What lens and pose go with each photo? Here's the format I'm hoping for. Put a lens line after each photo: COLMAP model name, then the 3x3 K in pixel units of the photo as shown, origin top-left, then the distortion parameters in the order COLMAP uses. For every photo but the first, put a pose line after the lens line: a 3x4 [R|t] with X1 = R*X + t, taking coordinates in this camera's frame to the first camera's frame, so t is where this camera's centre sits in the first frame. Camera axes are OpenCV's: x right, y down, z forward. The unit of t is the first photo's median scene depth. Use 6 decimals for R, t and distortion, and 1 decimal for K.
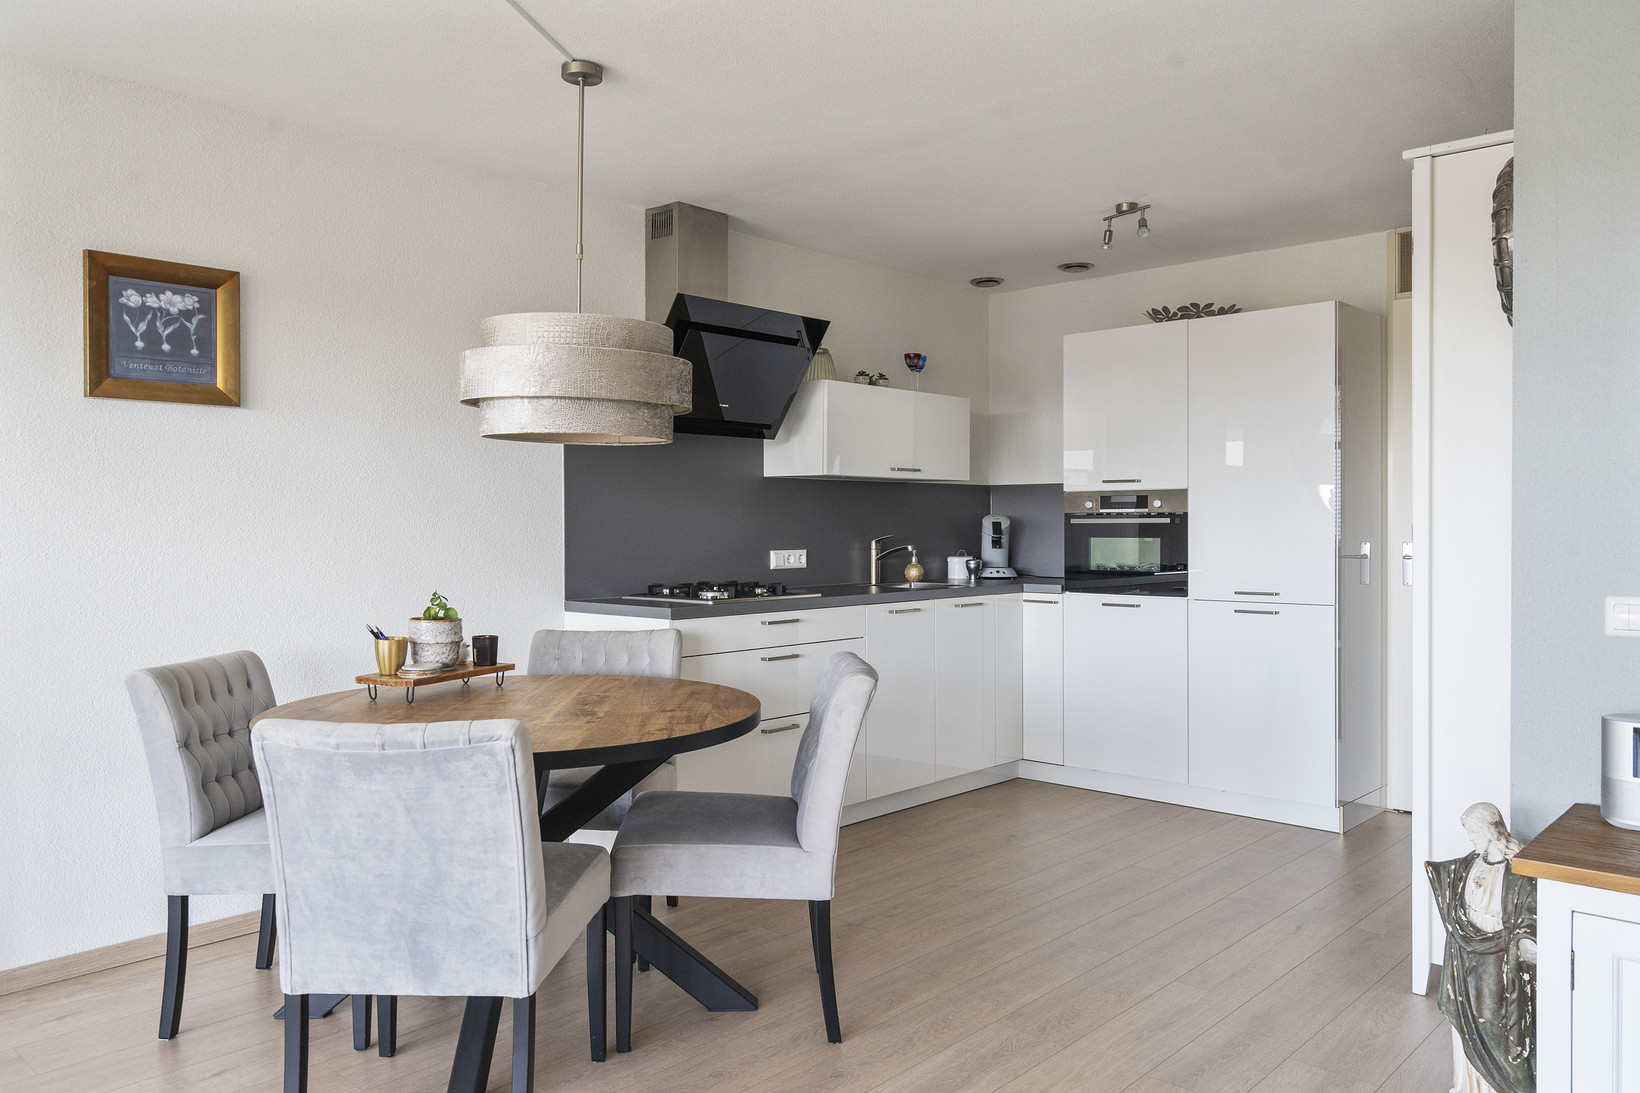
lens RADIAL K [[1184.4, 0, 830.1], [0, 1184.4, 547.1], [0, 0, 1]] dist [0.008808, 0.002146]
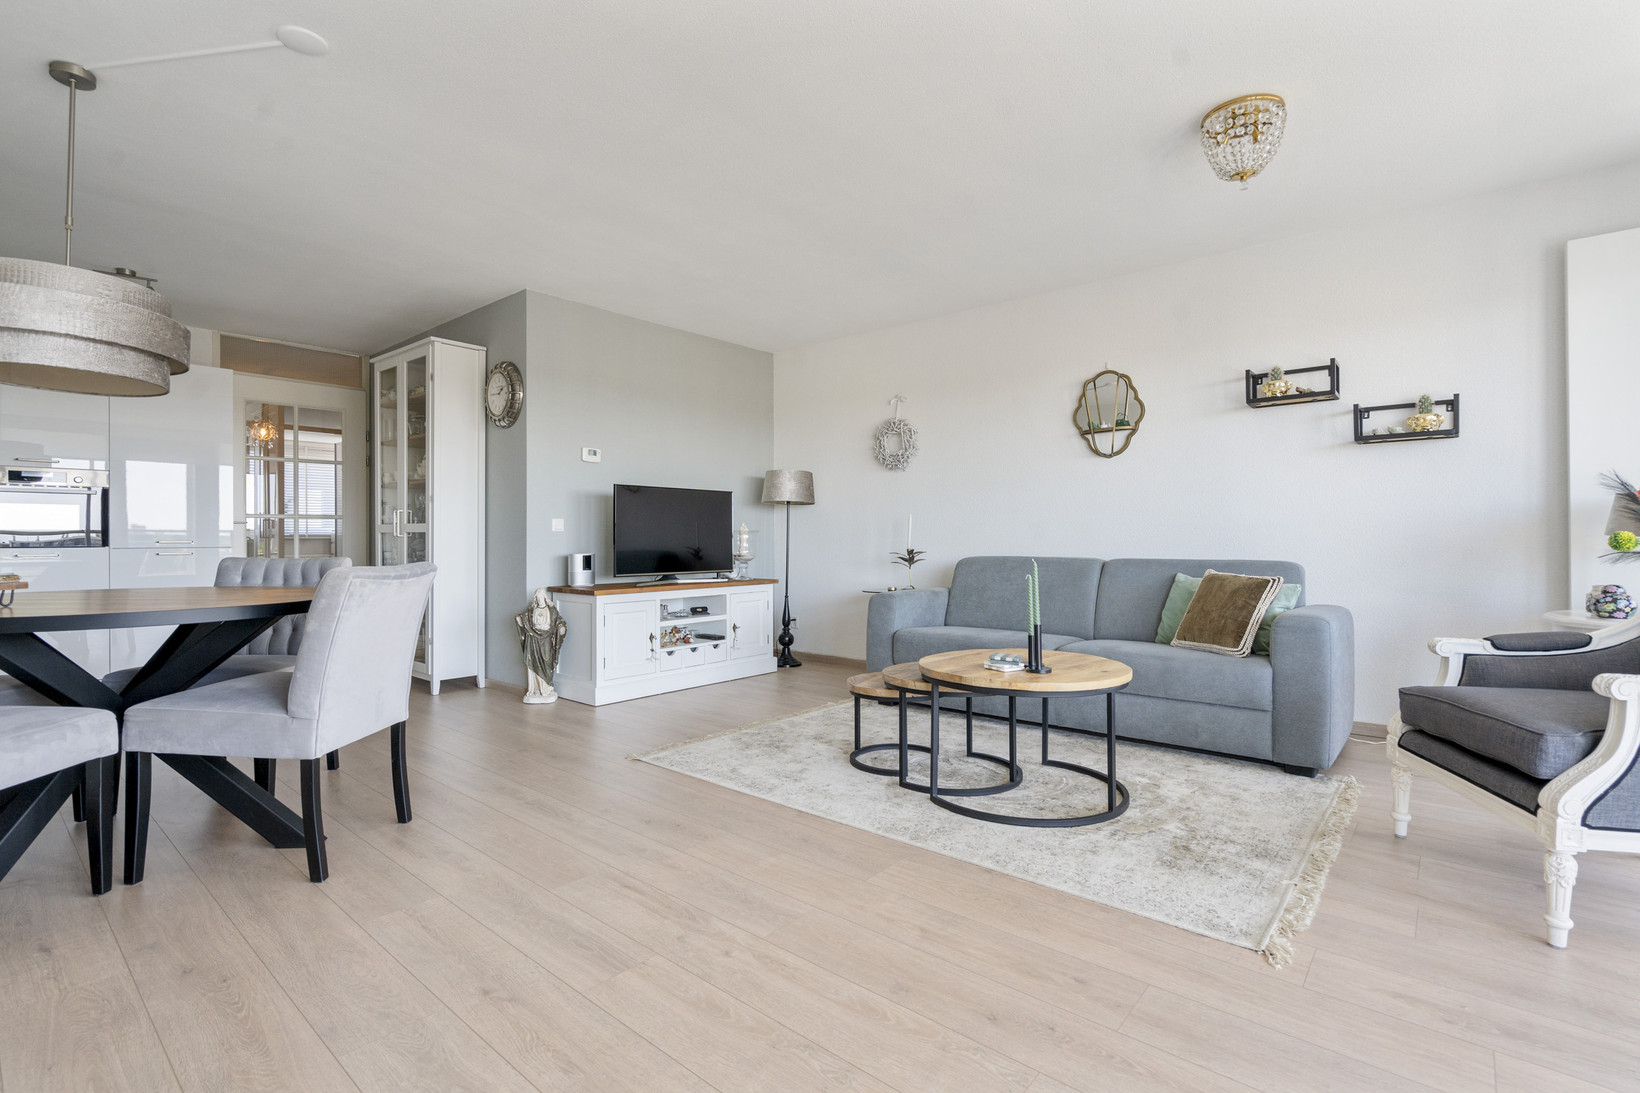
lens RADIAL K [[758.9, 0, 797.2], [0, 758.9, 541.7], [0, 0, 1]] dist [-0.007584, 0.004886]
pose [[-0.021505, -0.001112, 0.999768, -0.703225], [0.022184, 0.999753, 0.001589, 0.059944], [-0.999523, 0.022213, -0.021475, 0.213476]]
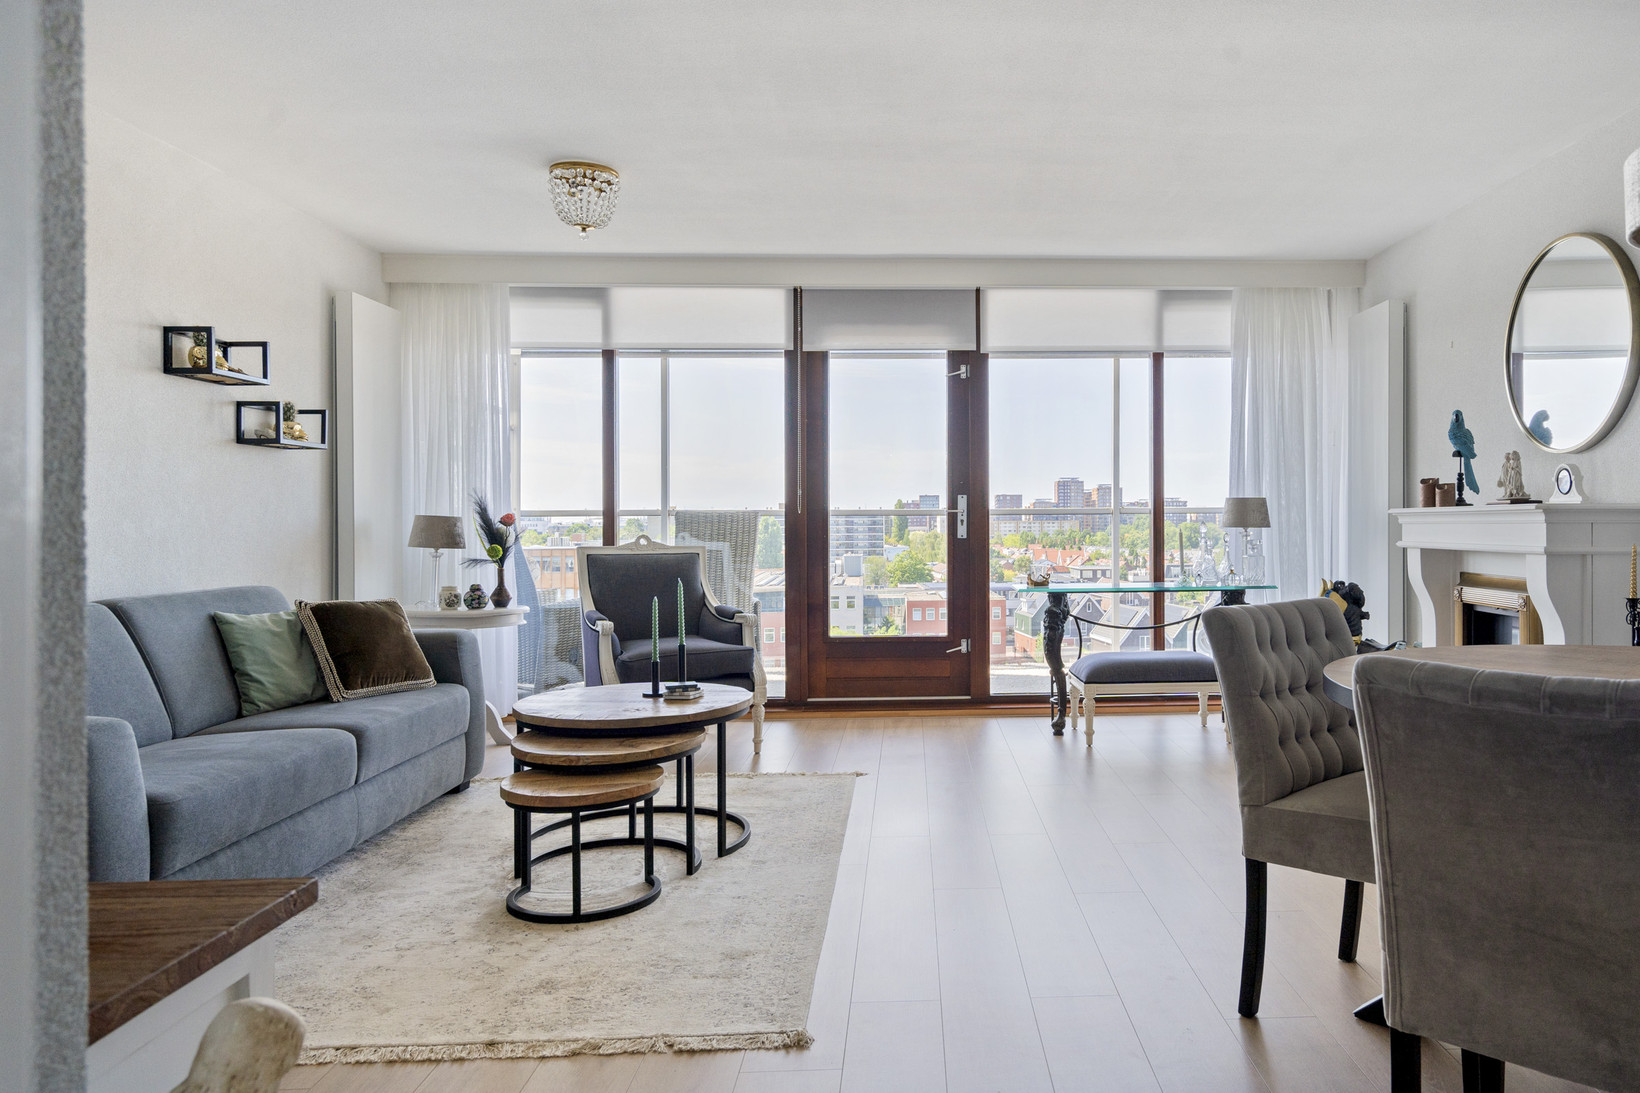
lens RADIAL K [[1106.8, 0, 961.2], [0, 1106.8, 514.2], [0, 0, 1]] dist [0.005730, 0.000126]
pose [[-0.702731, -0.001150, -0.711454, 0.344596], [-0.009351, 0.999927, 0.007620, 0.022300], [0.711394, 0.012008, -0.702691, 0.772274]]
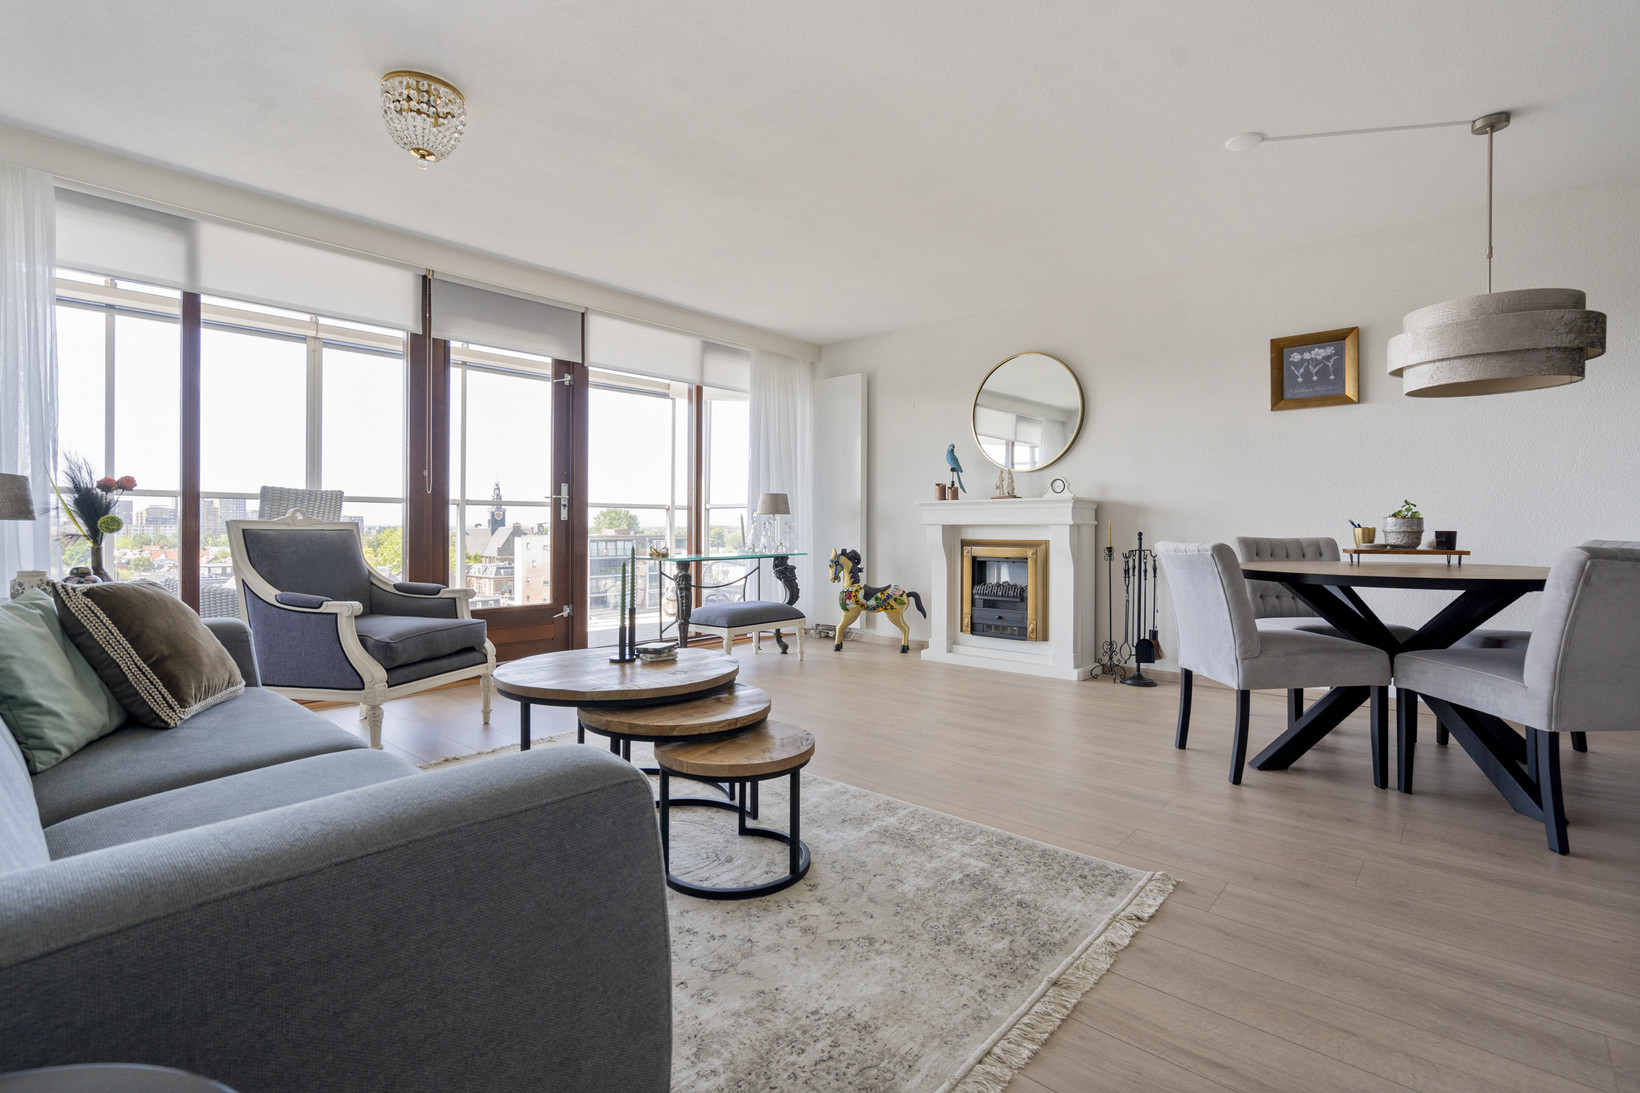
lens RADIAL K [[758.9, 0, 805.6], [0, 758.9, 521.4], [0, 0, 1]] dist [-0.007584, 0.004886]
pose [[0.006941, -0.007660, -0.999947, 0.479738], [-0.023387, 0.999696, -0.007821, 0.065943], [0.999702, 0.023440, 0.006759, 0.142504]]
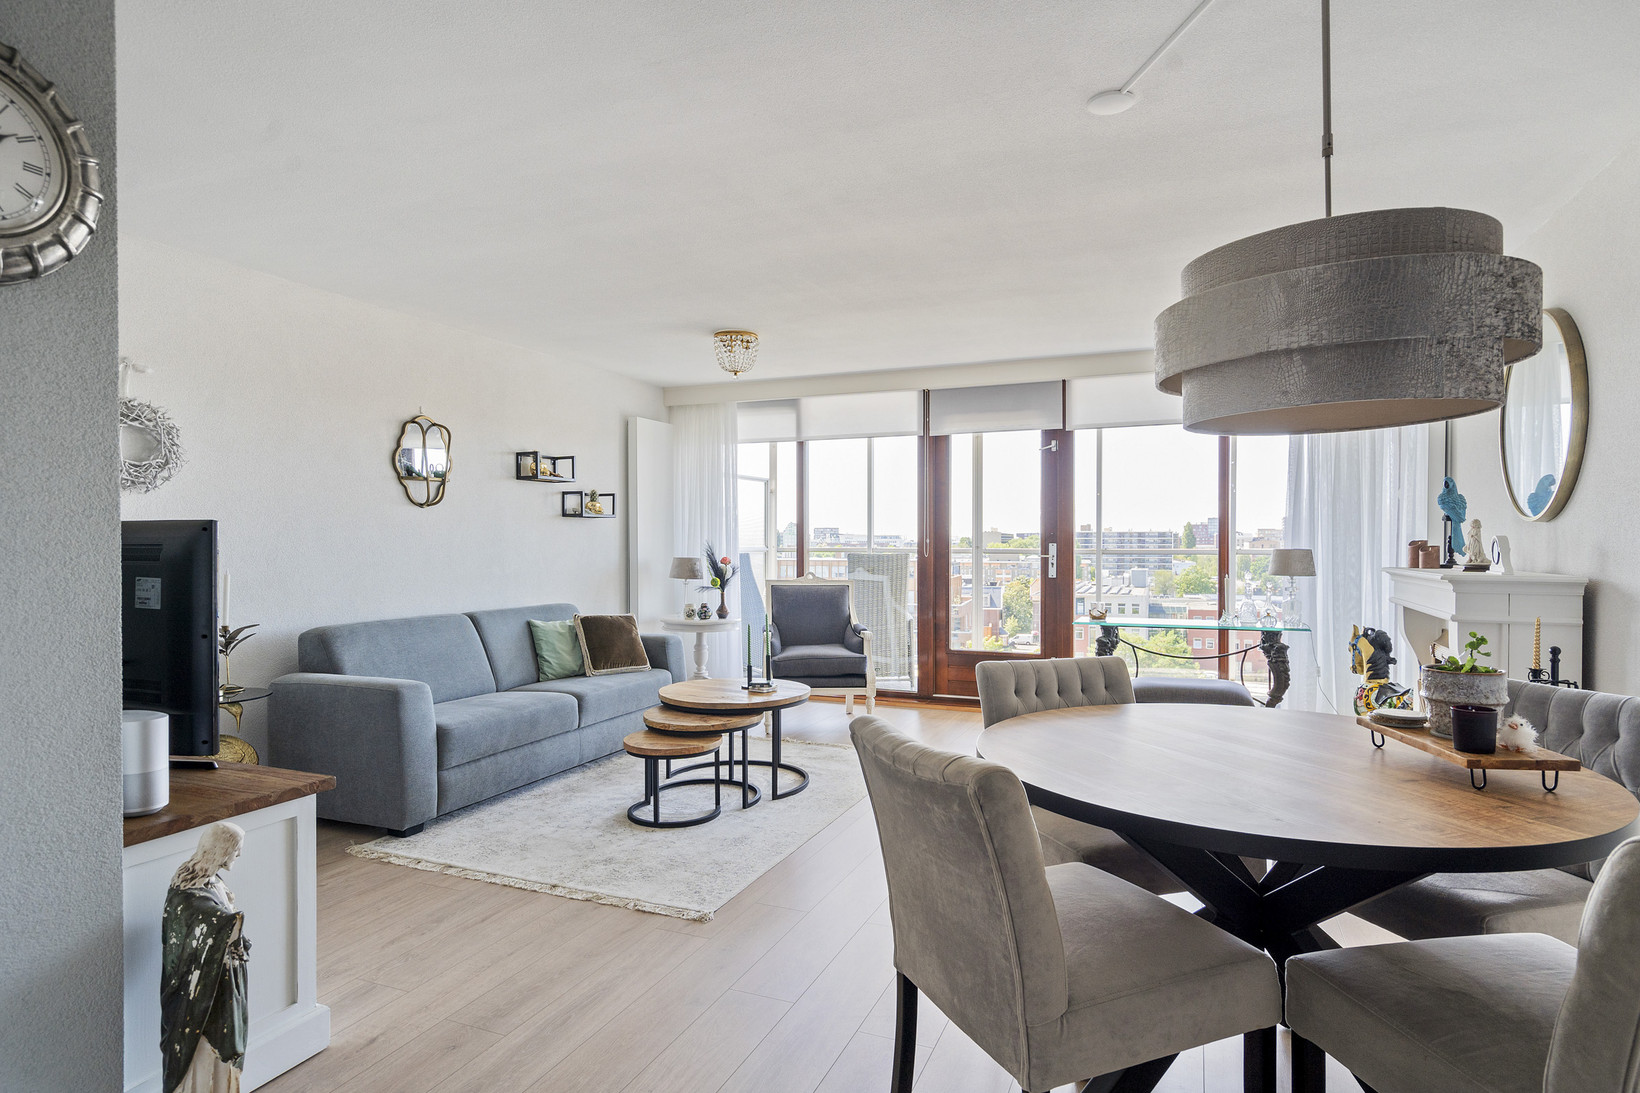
lens RADIAL K [[883.5, 0, 820.4], [0, 883.5, 544.4], [0, 0, 1]] dist [0.005293, -0.000011]
pose [[-0.942687, 0.001768, -0.333673, 0.168412], [-0.006396, 0.999707, 0.023366, -0.020078], [0.333616, 0.024161, -0.942399, 0.995758]]
